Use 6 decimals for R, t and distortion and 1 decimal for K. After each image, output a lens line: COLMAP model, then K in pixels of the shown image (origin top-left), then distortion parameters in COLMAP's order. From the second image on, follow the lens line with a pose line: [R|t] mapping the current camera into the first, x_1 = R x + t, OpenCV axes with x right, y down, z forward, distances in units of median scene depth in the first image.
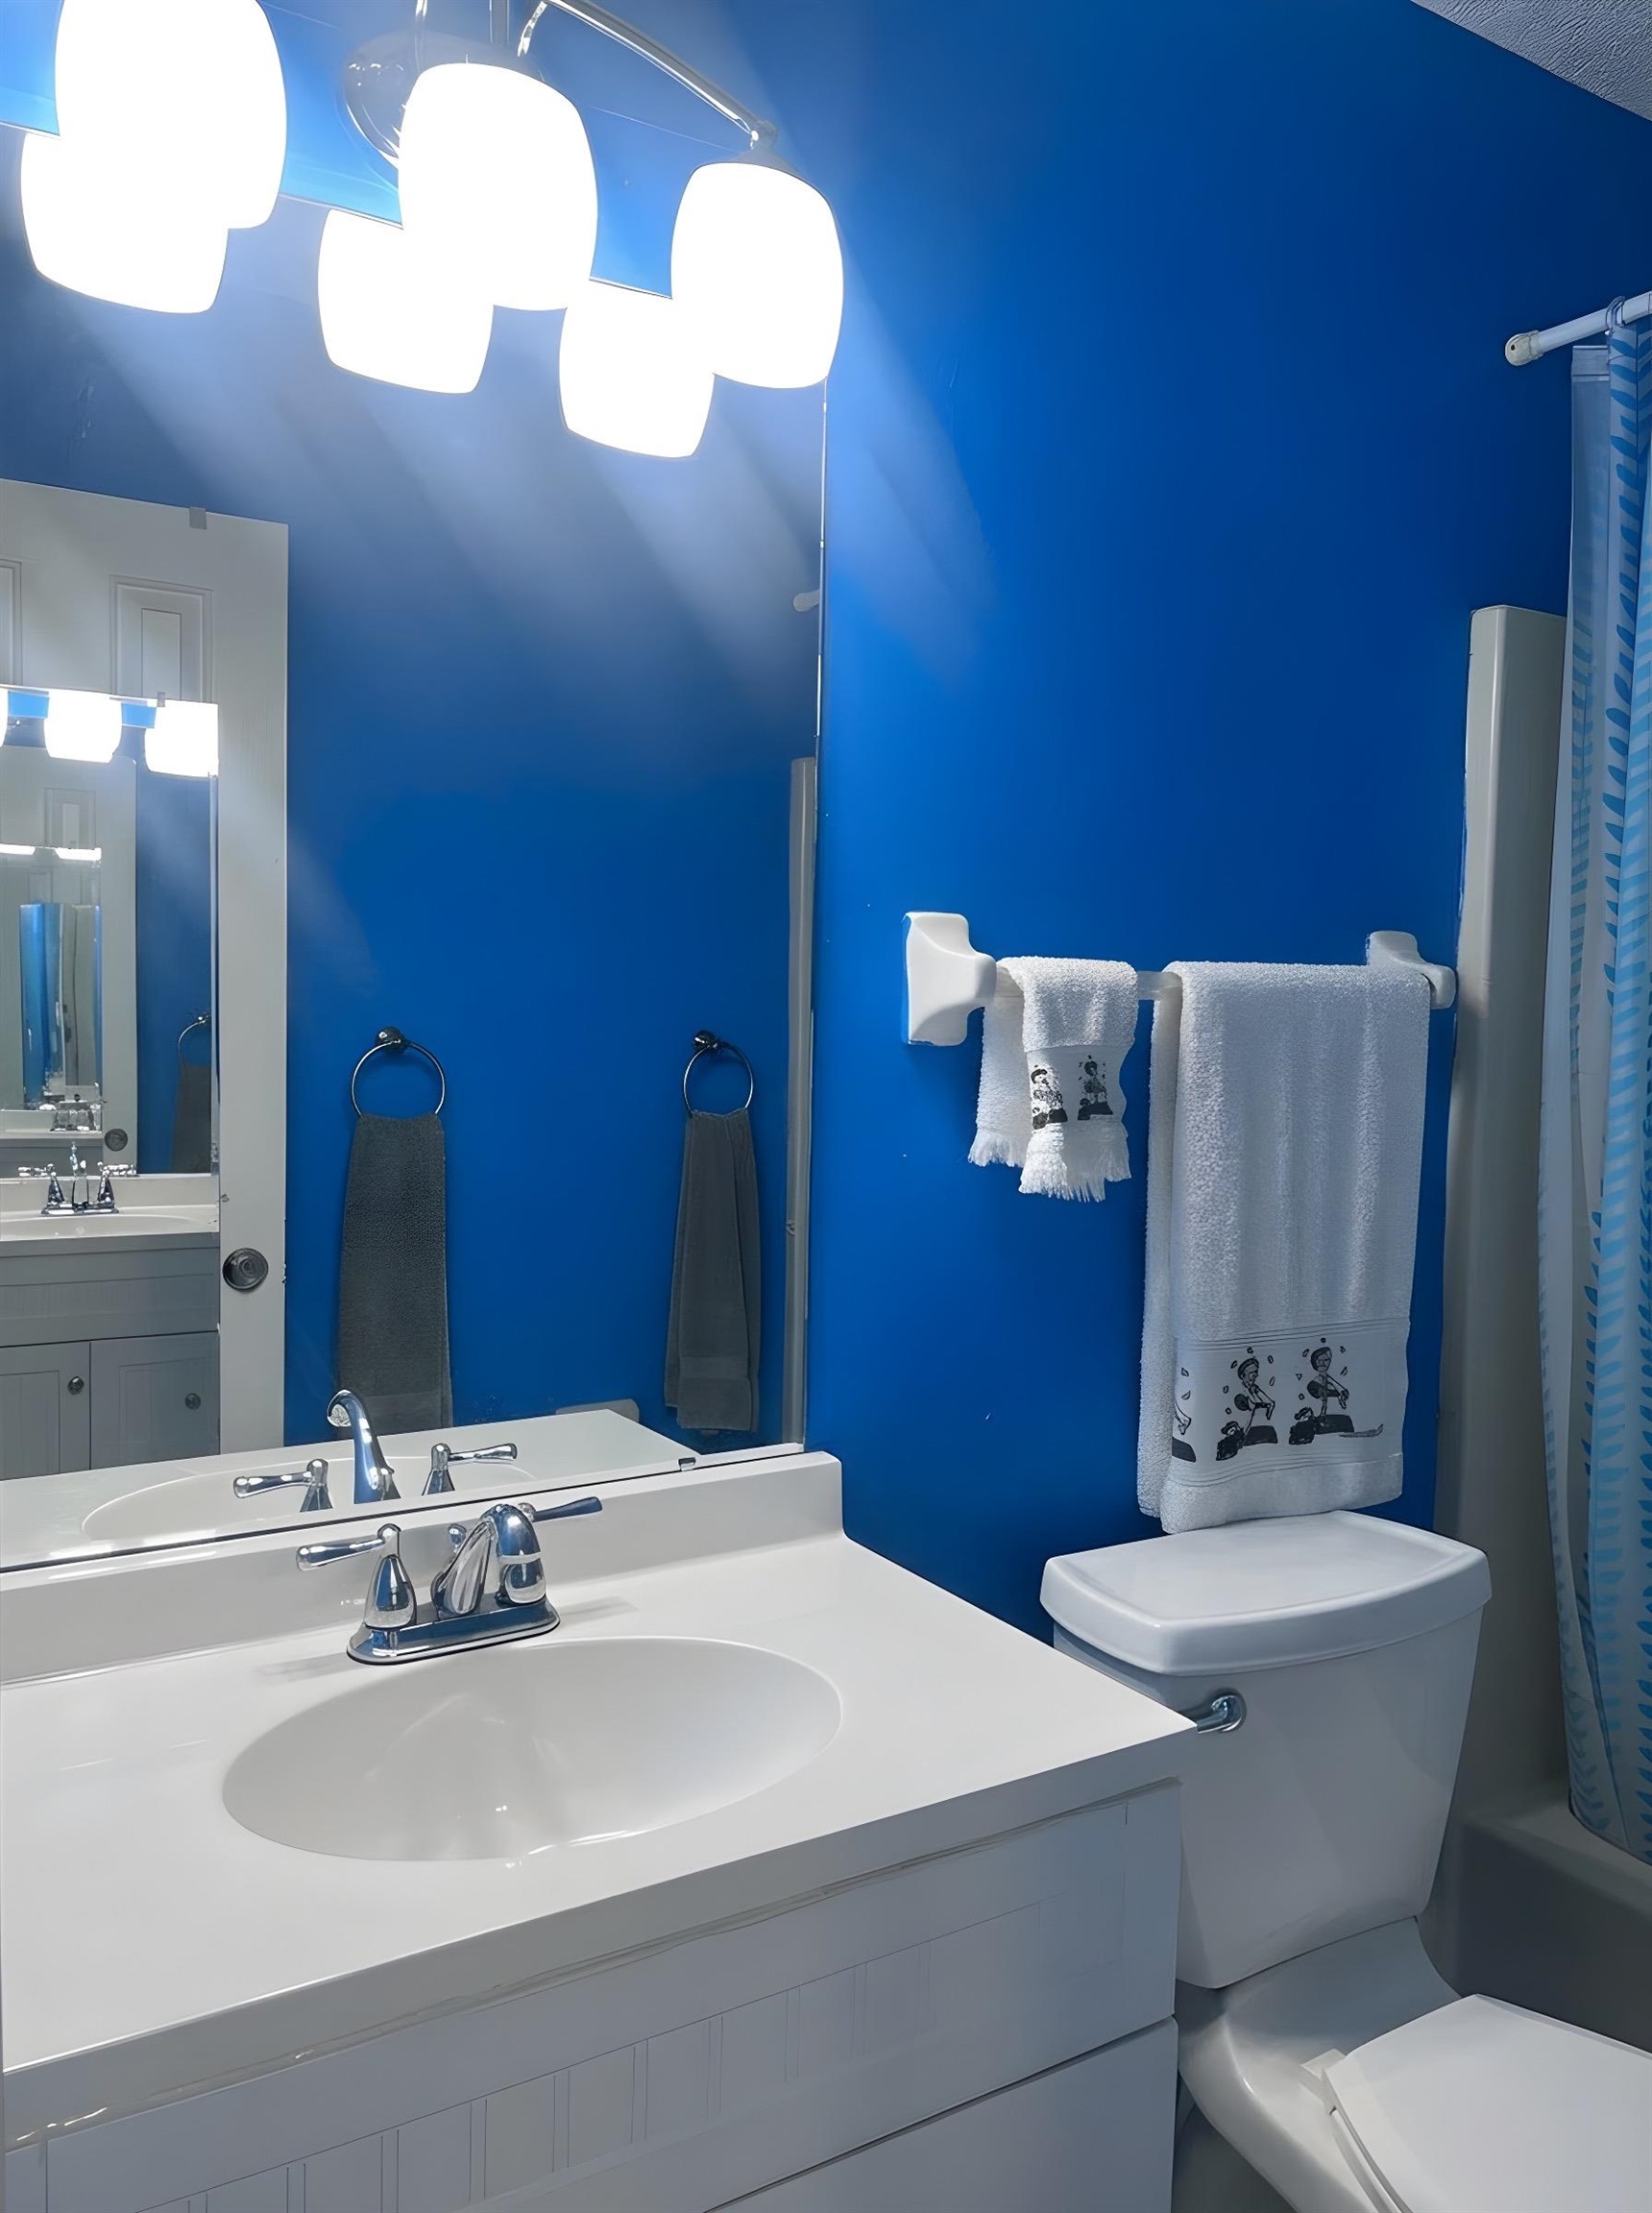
lens RADIAL K [[1631.5, 0, 853.4], [0, 1631.5, 1110.5], [0, 0, 1]] dist [-0.000787, 0.033393]
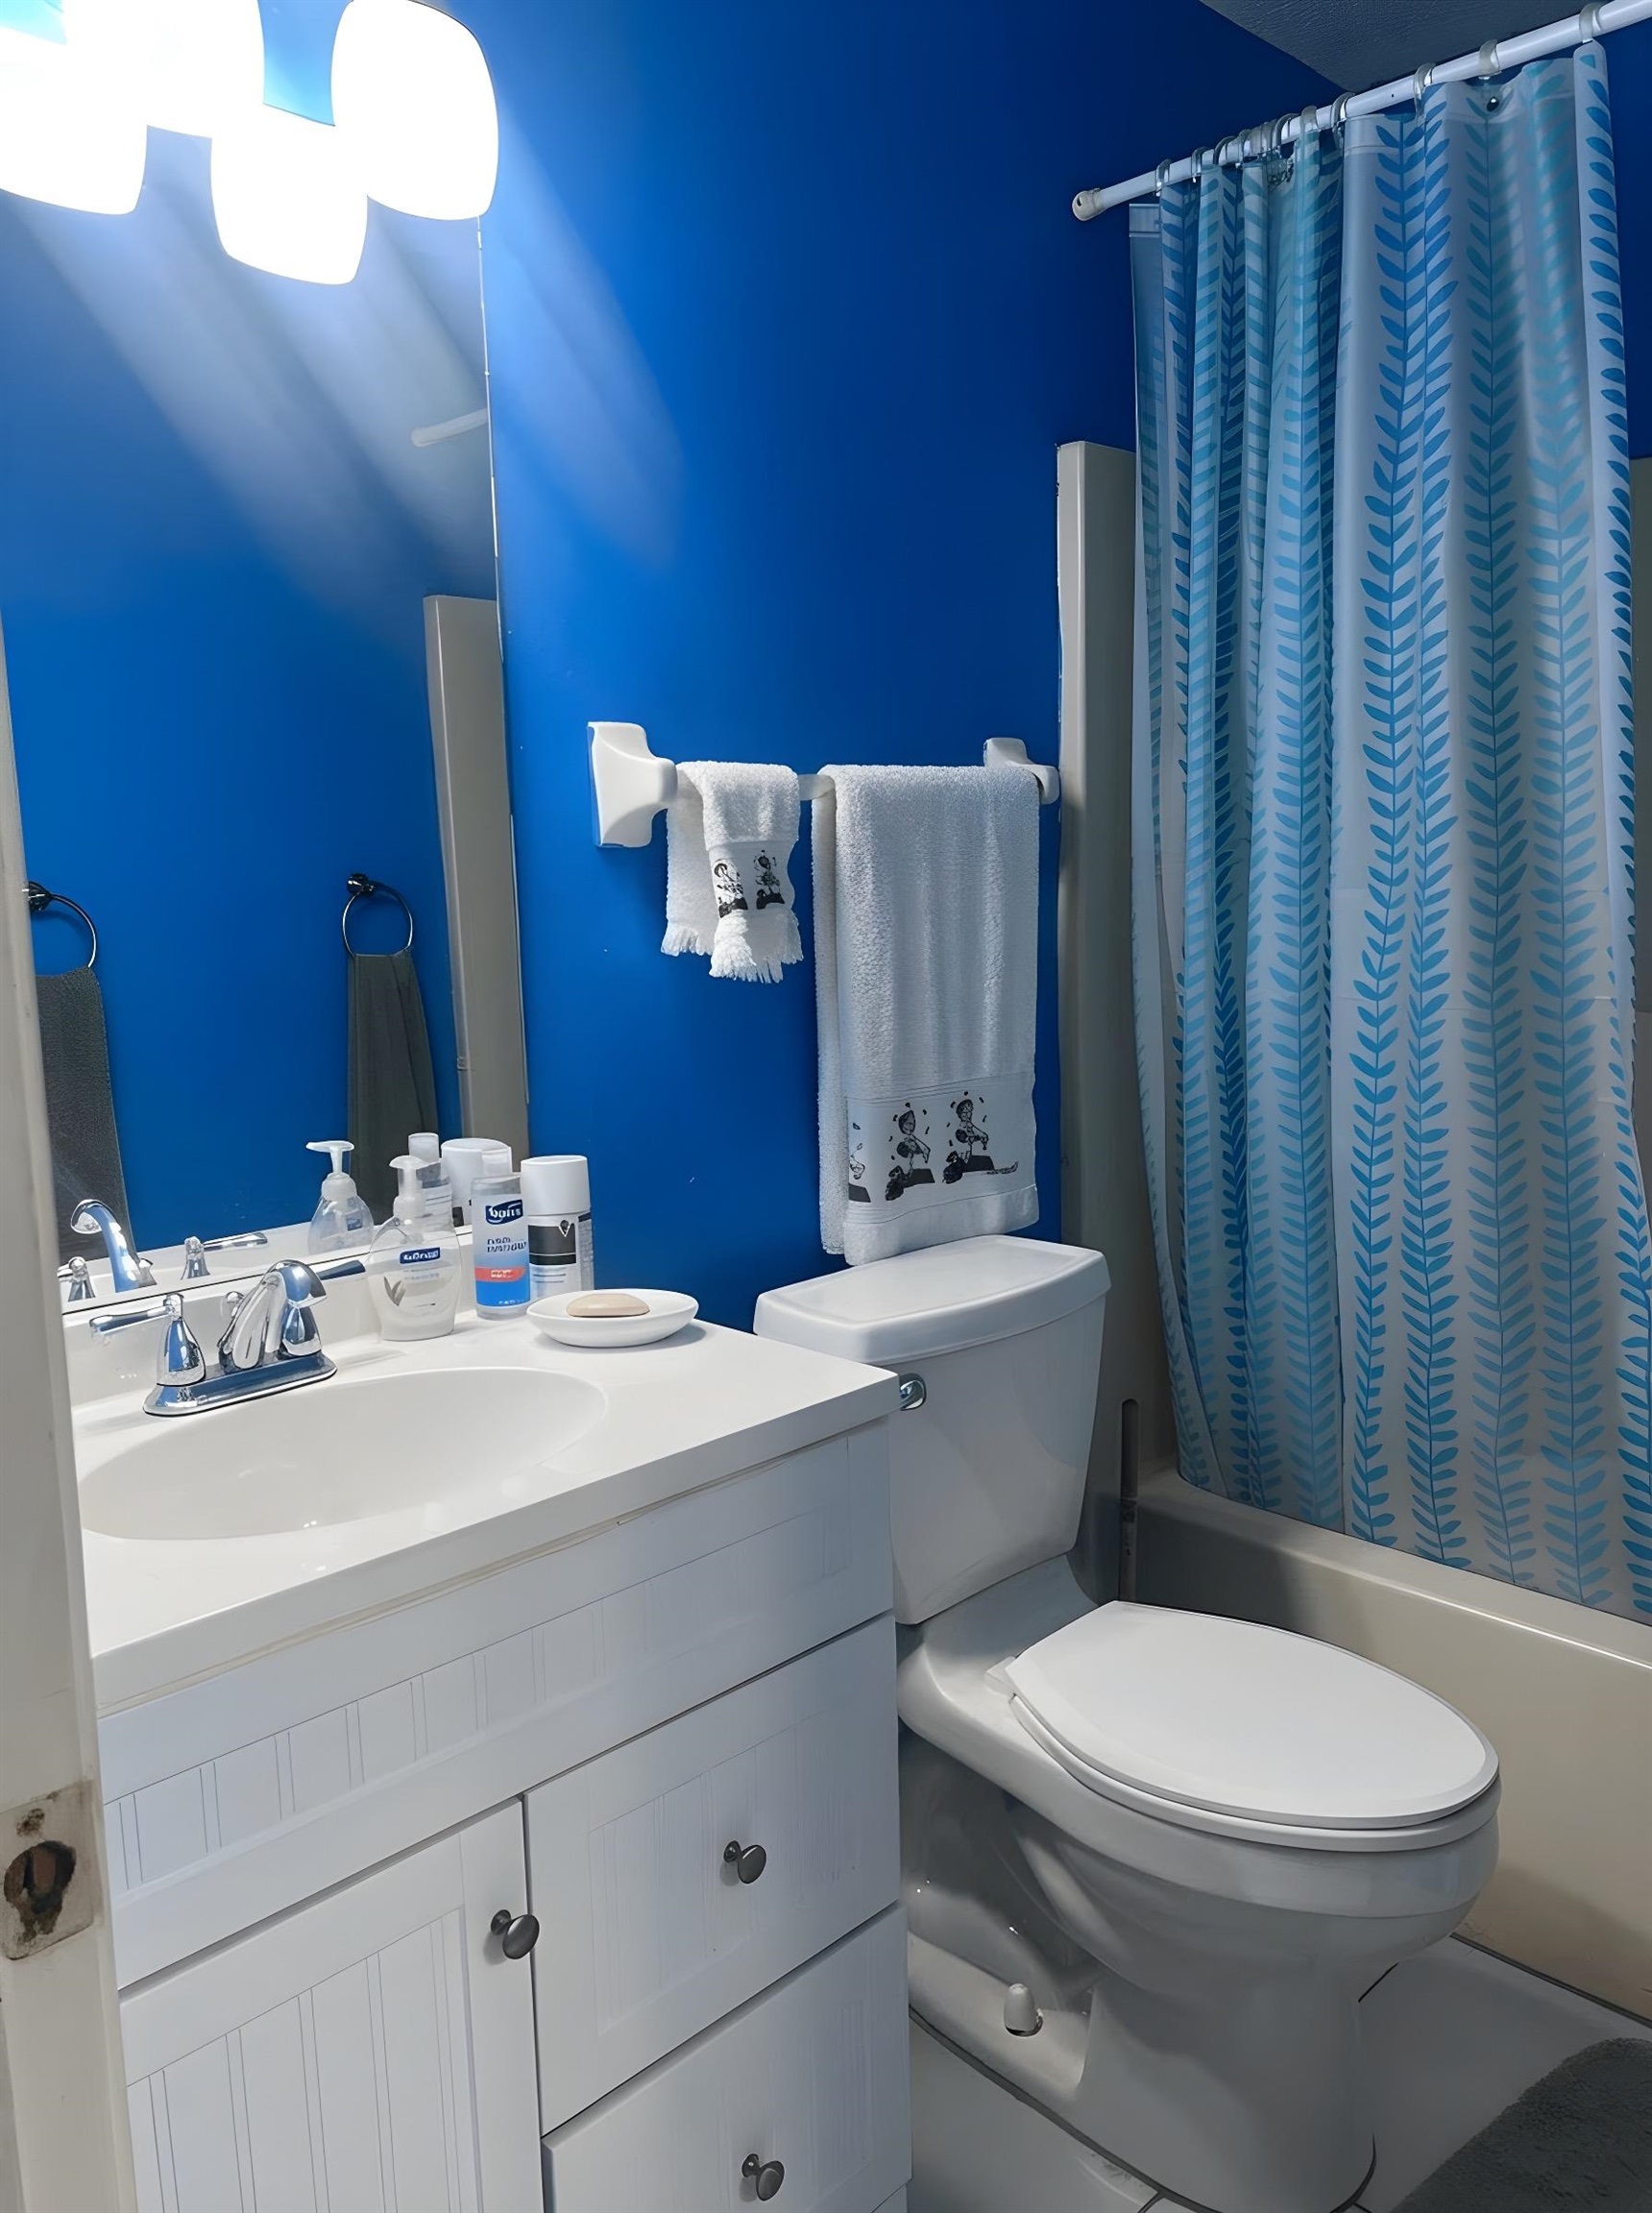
lens RADIAL K [[1616.5, 0, 826.0], [0, 1616.5, 1106.5], [0, 0, 1]] dist [0.077630, -0.067312]
pose [[0.974858, -0.079553, 0.208141, -0.057348], [0.062202, 0.994121, 0.088626, 0.043657], [-0.213968, -0.073451, 0.974075, -0.119366]]
